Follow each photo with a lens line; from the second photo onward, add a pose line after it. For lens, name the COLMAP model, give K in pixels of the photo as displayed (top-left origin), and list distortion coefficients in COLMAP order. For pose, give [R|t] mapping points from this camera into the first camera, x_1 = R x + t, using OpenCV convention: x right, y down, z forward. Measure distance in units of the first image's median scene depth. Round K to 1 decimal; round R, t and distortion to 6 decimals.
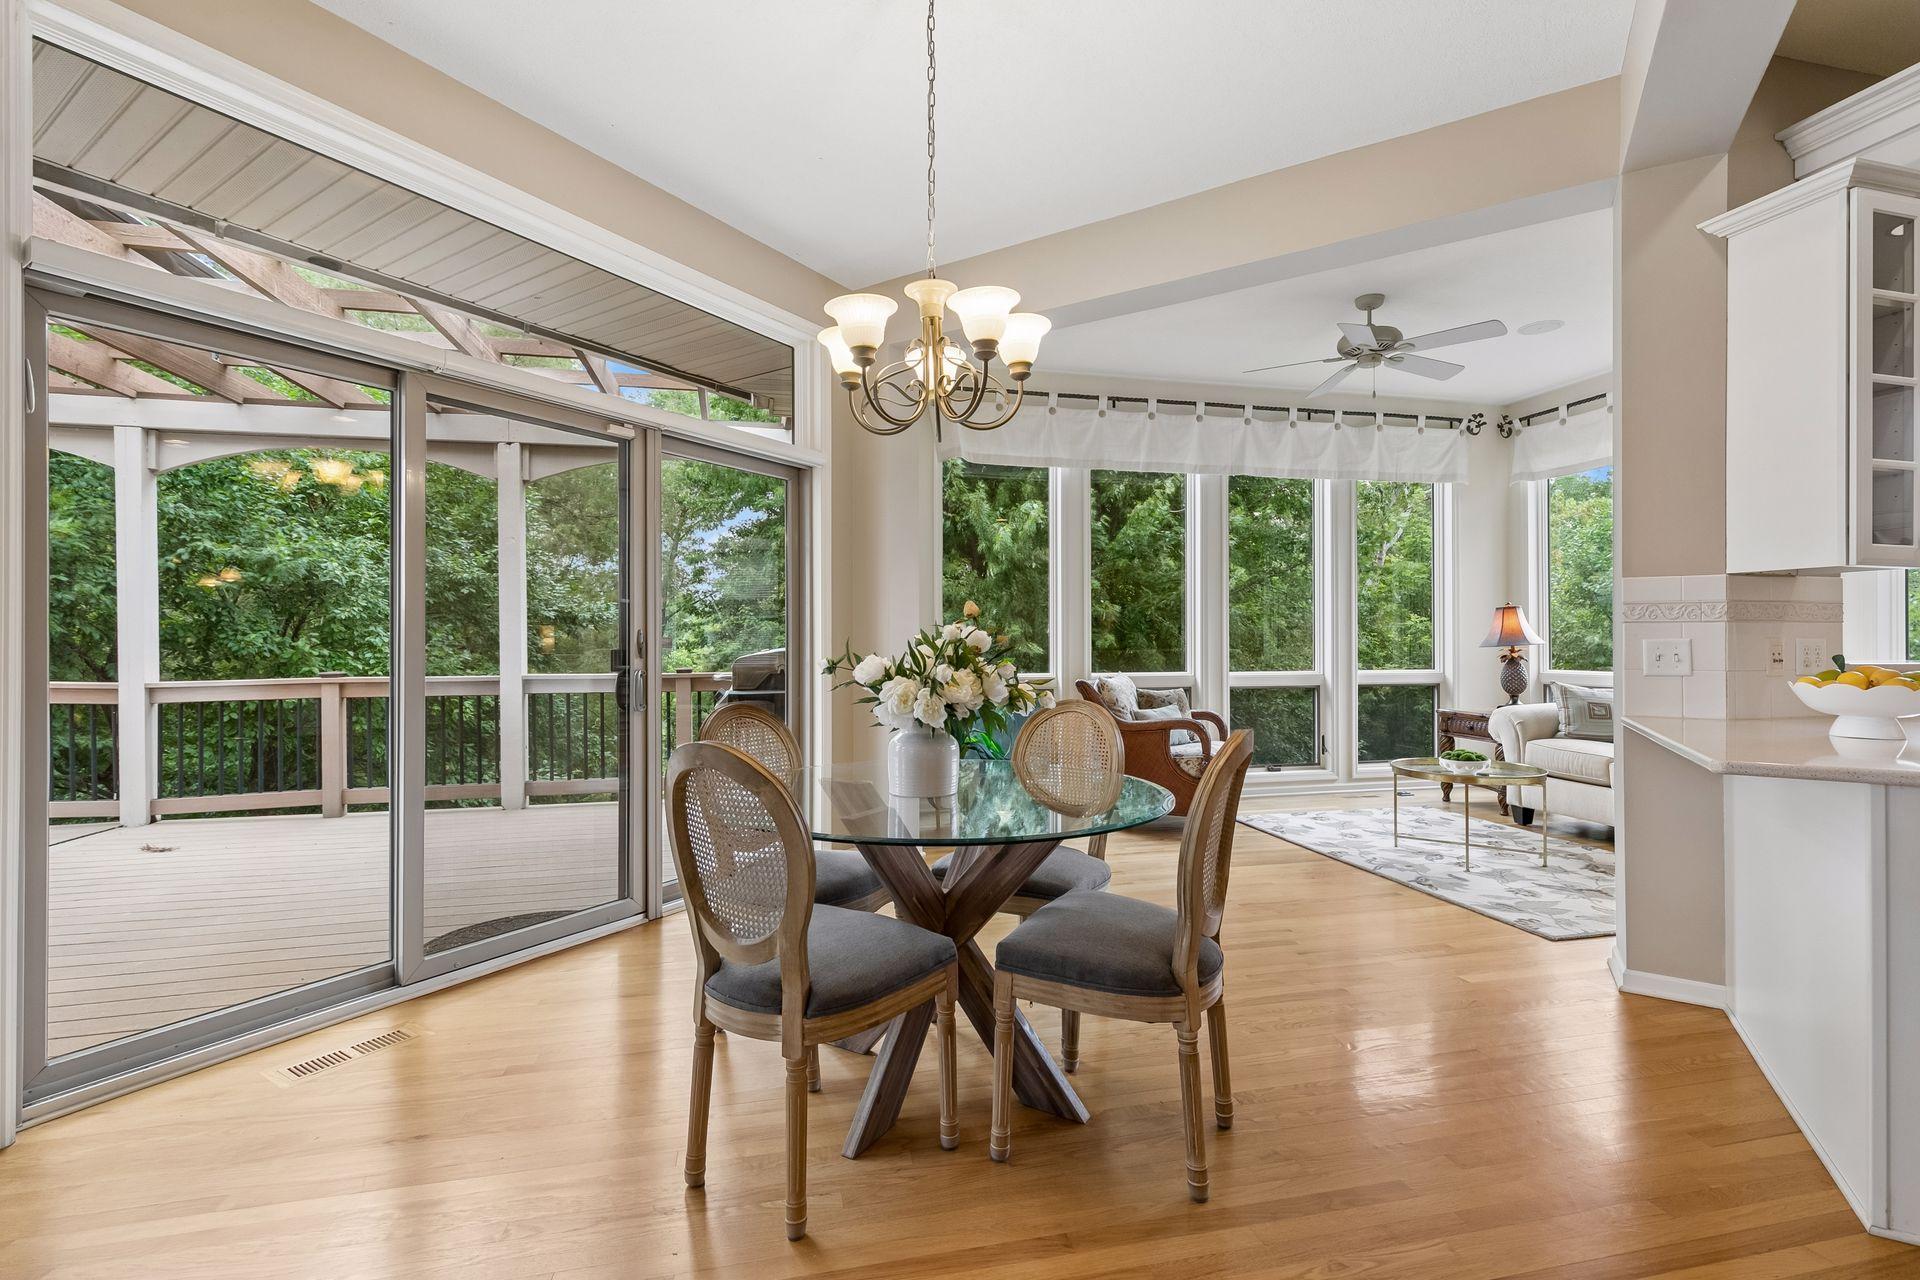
lens RADIAL K [[871.9, 0, 956.8], [0, 871.9, 630.8], [0, 0, 1]] dist [-0.001178, -0.000298]
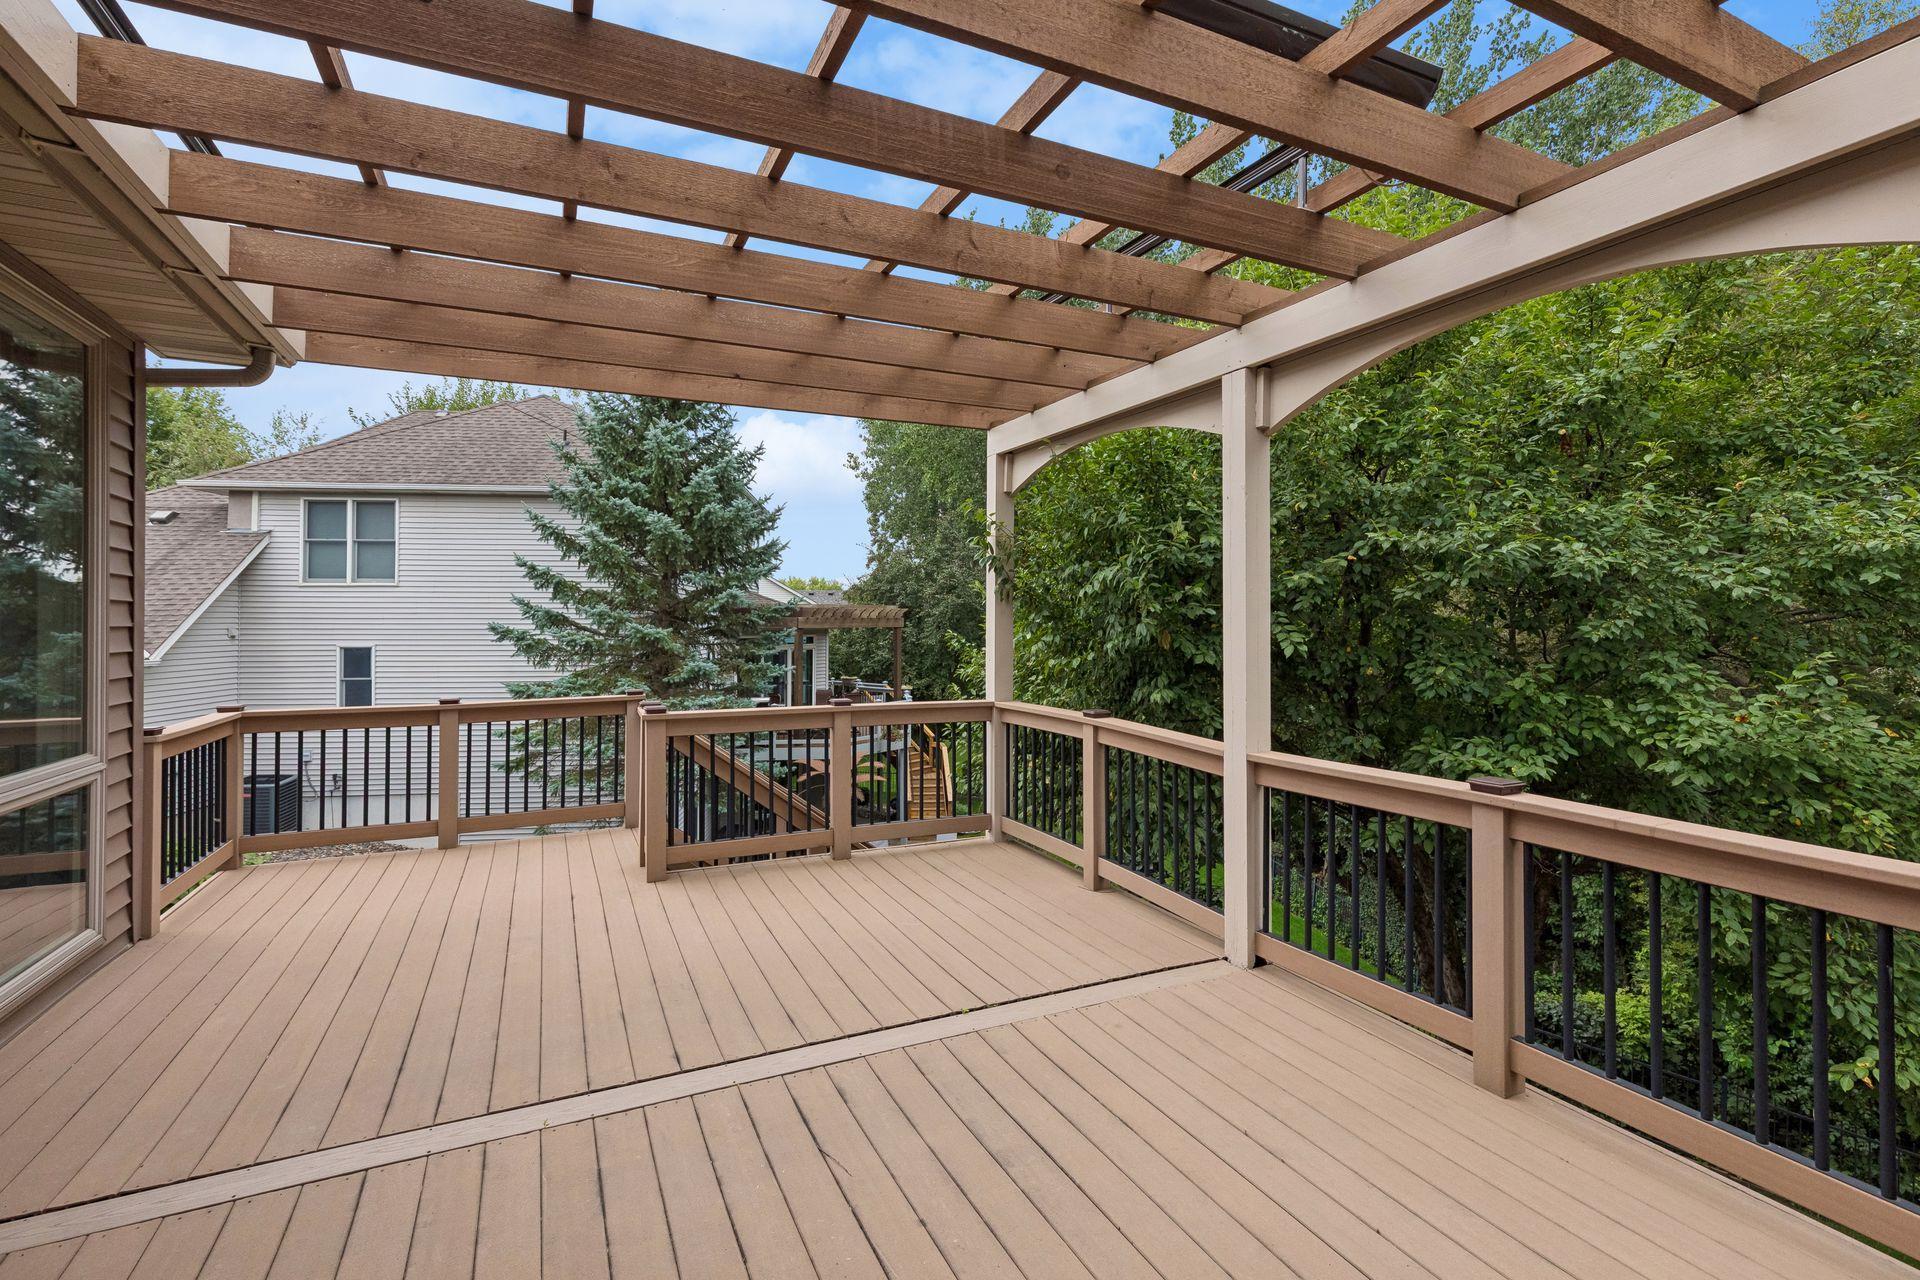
lens RADIAL K [[871.9, 0, 956.8], [0, 871.9, 630.8], [0, 0, 1]] dist [-0.001178, -0.000298]
pose [[0.224303, 0.023665, -0.974232, -0.273072], [0.009118, 0.999610, 0.026381, -0.042958], [0.974477, -0.014800, 0.224000, 0.518599]]
